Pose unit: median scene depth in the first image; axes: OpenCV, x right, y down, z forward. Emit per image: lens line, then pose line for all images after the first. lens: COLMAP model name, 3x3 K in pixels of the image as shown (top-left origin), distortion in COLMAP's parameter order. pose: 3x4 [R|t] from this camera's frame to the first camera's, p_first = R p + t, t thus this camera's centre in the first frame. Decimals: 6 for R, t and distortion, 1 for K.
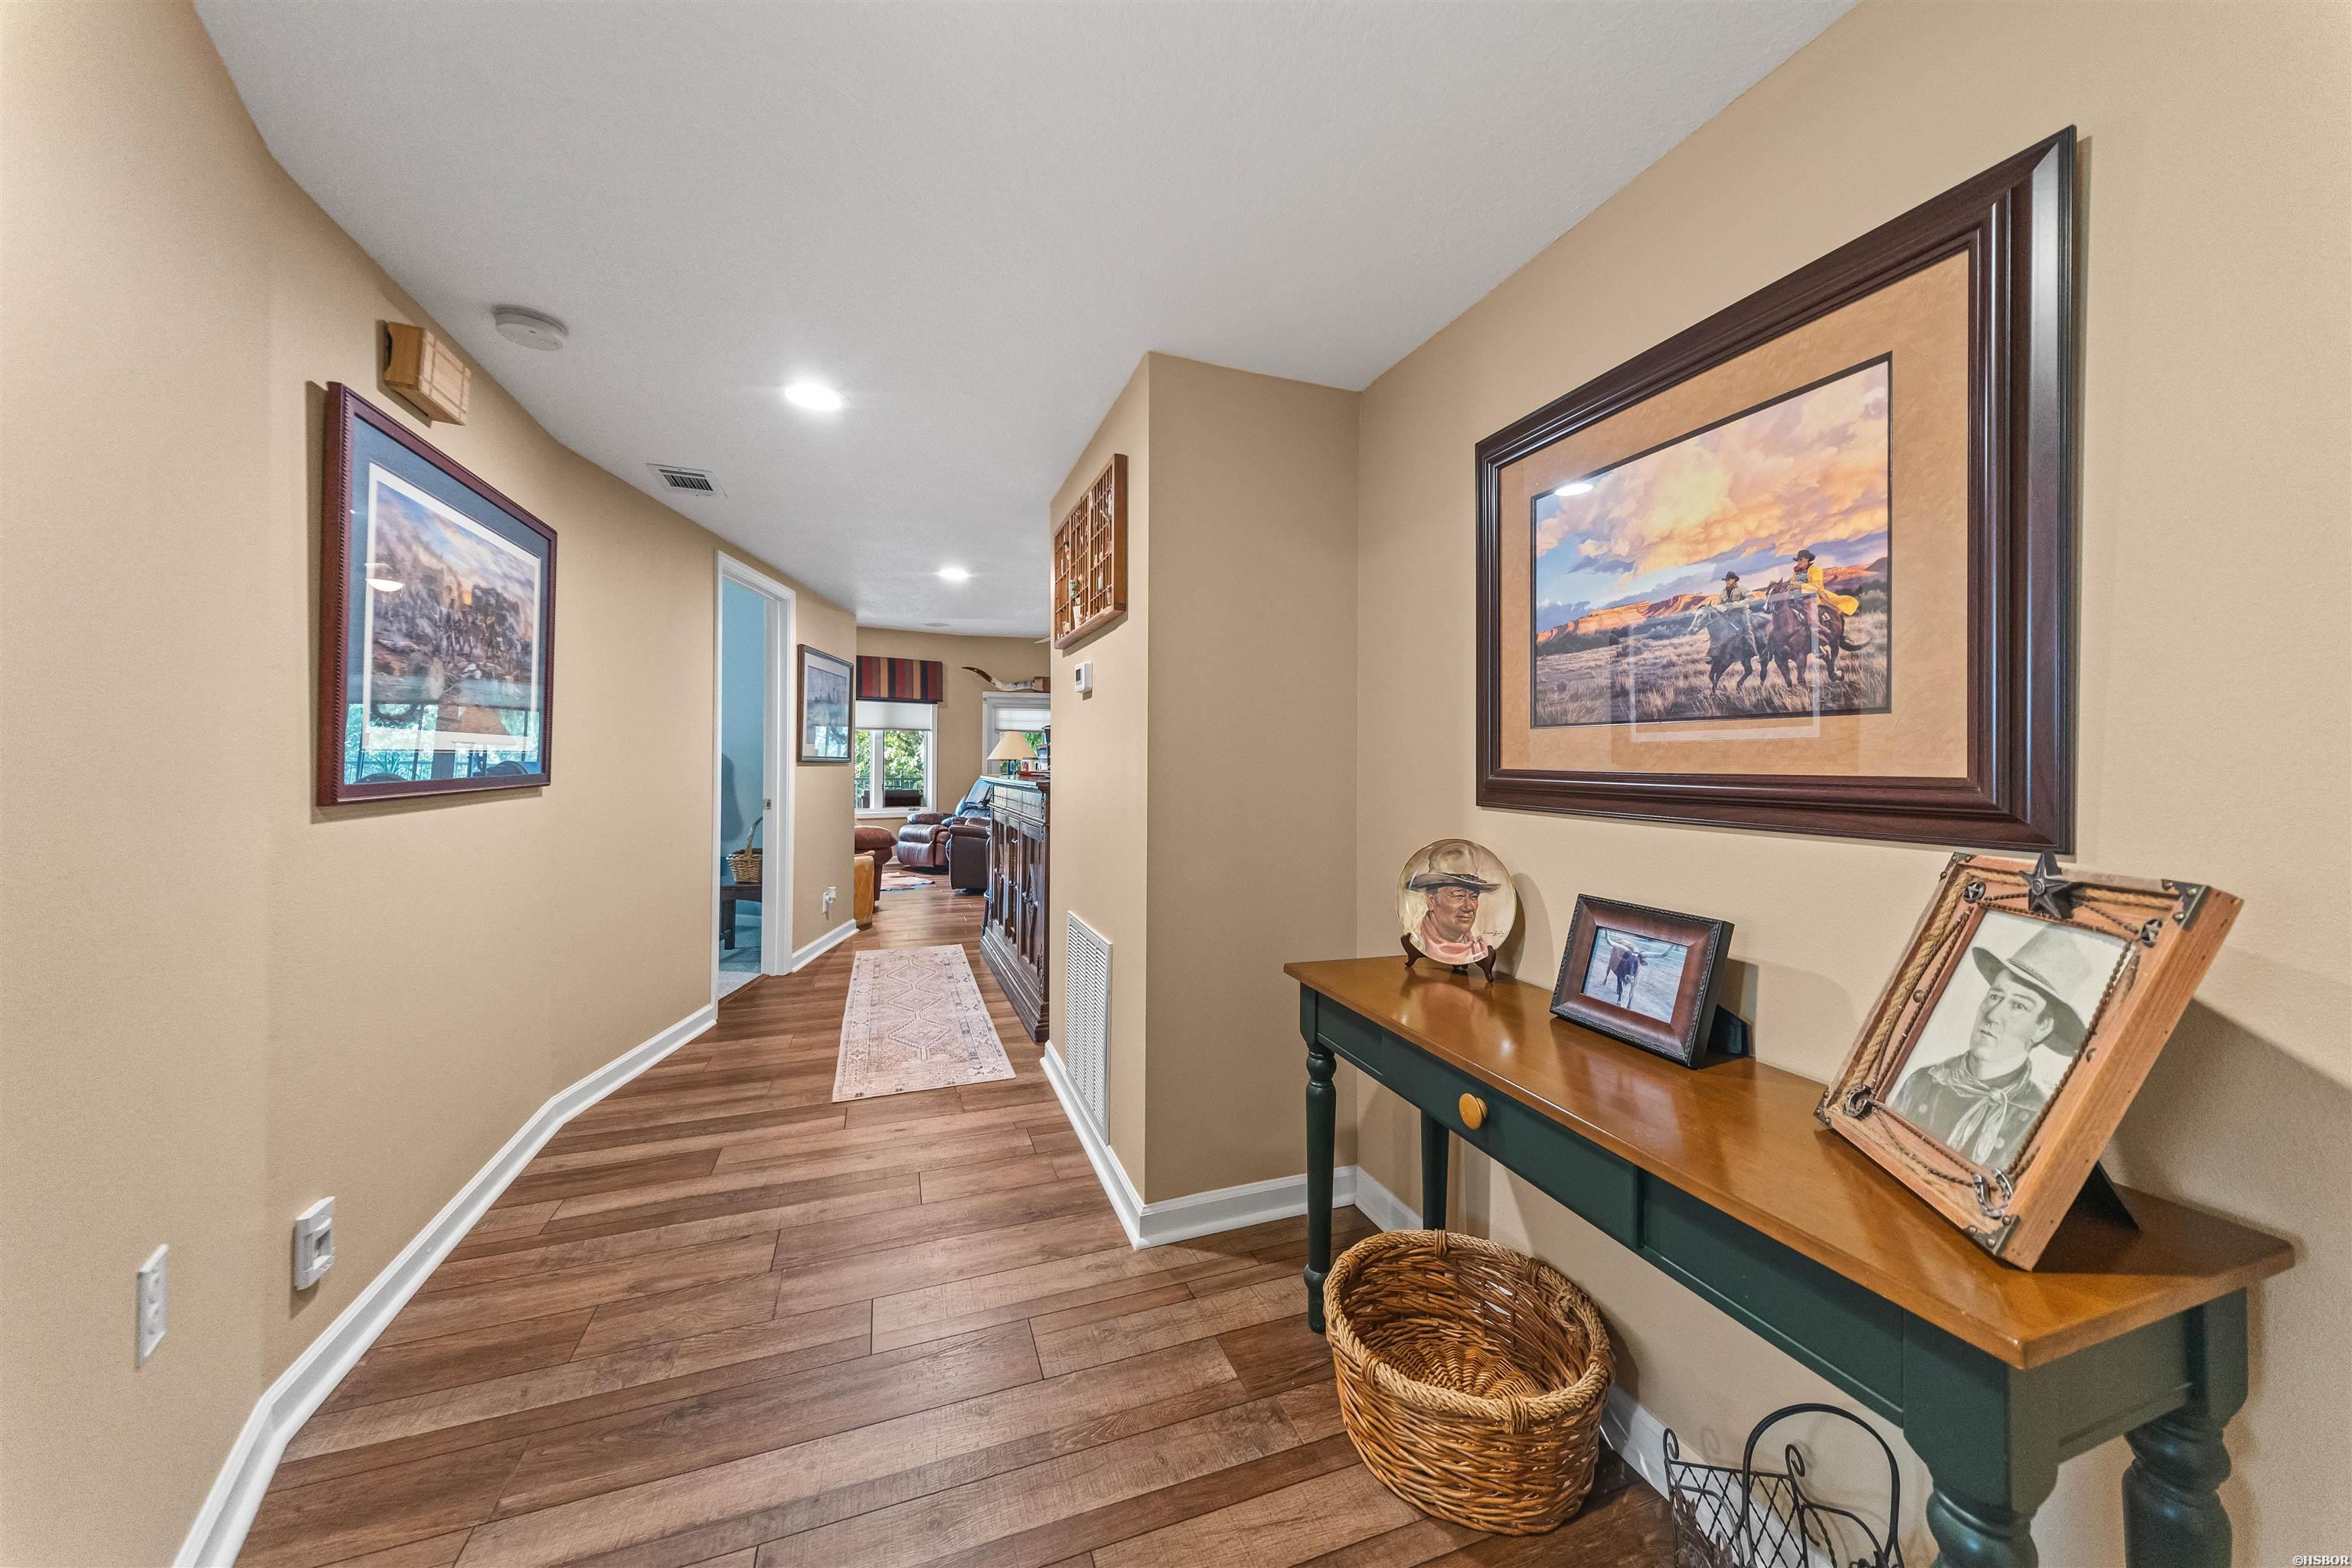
lens RADIAL K [[827.9, 0, 1178.9], [0, 827.9, 771.5], [0, 0, 1]] dist [-0.000355, -0.000436]
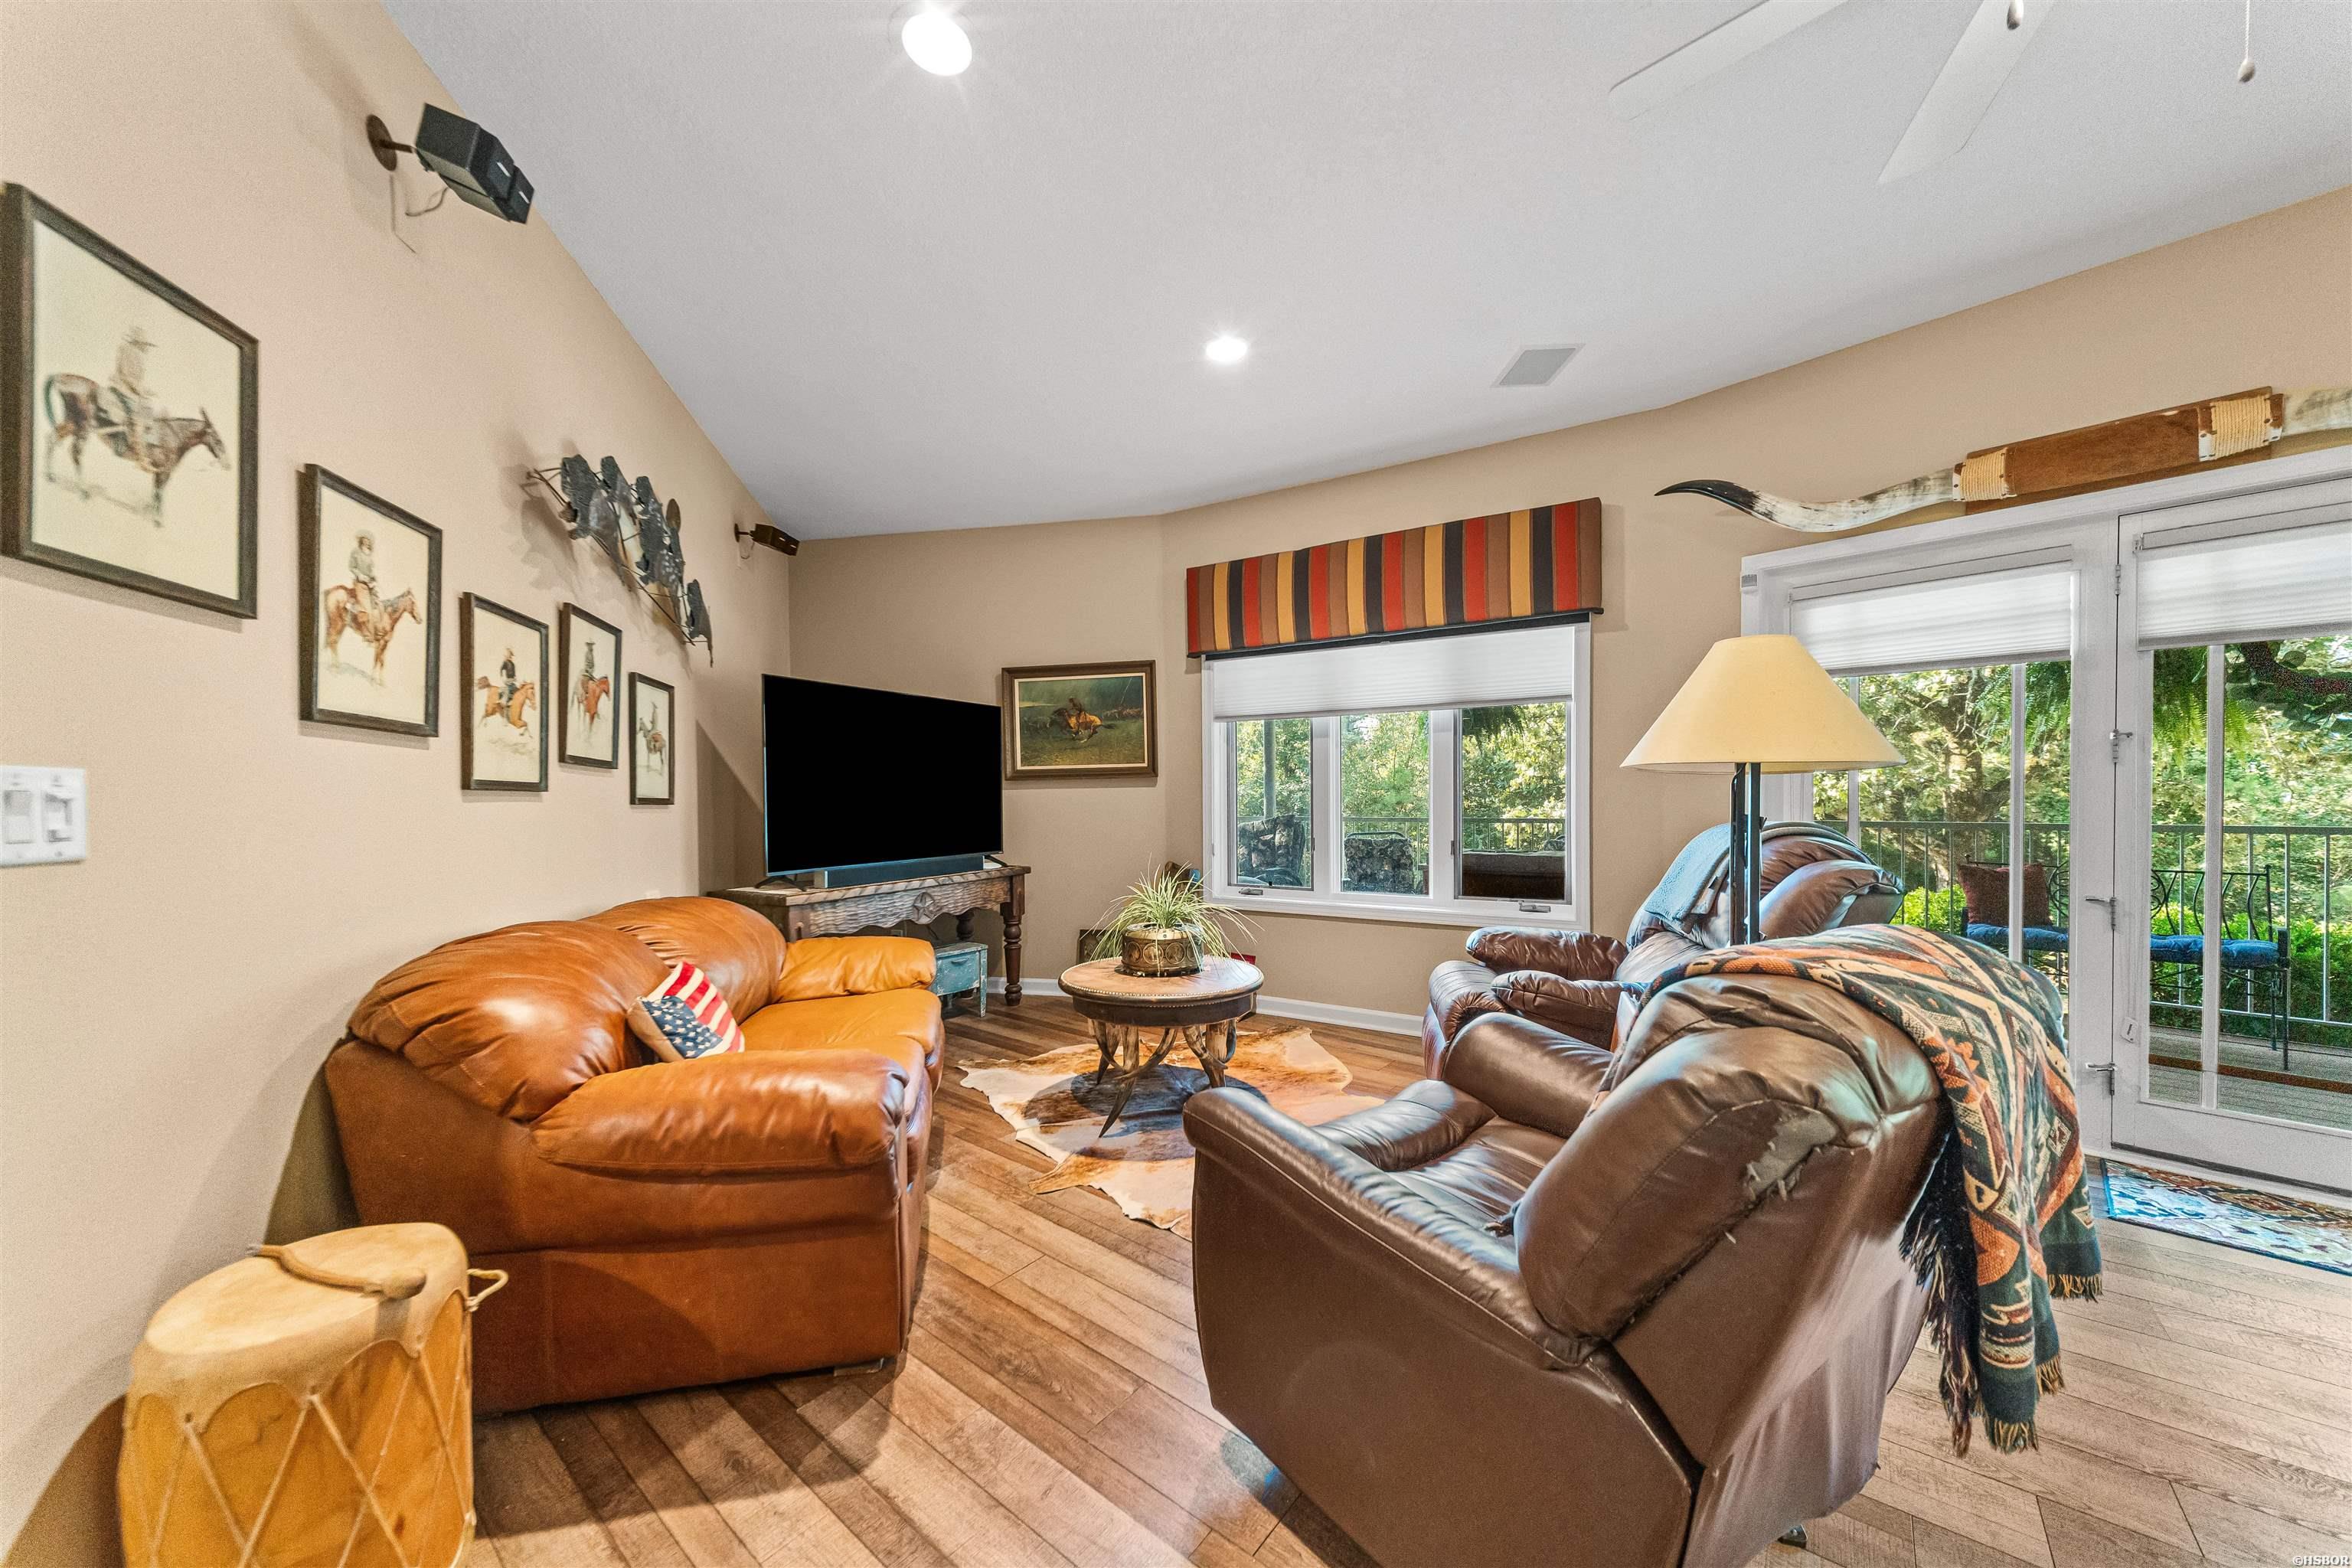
lens RADIAL K [[827.9, 0, 1136.8], [0, 827.9, 809.7], [0, 0, 1]] dist [-0.000355, -0.000436]
pose [[0.504451, 0.005418, -0.863423, -0.082242], [0.006501, 0.999928, 0.010073, -0.005182], [0.863416, -0.010694, 0.504379, 0.656105]]
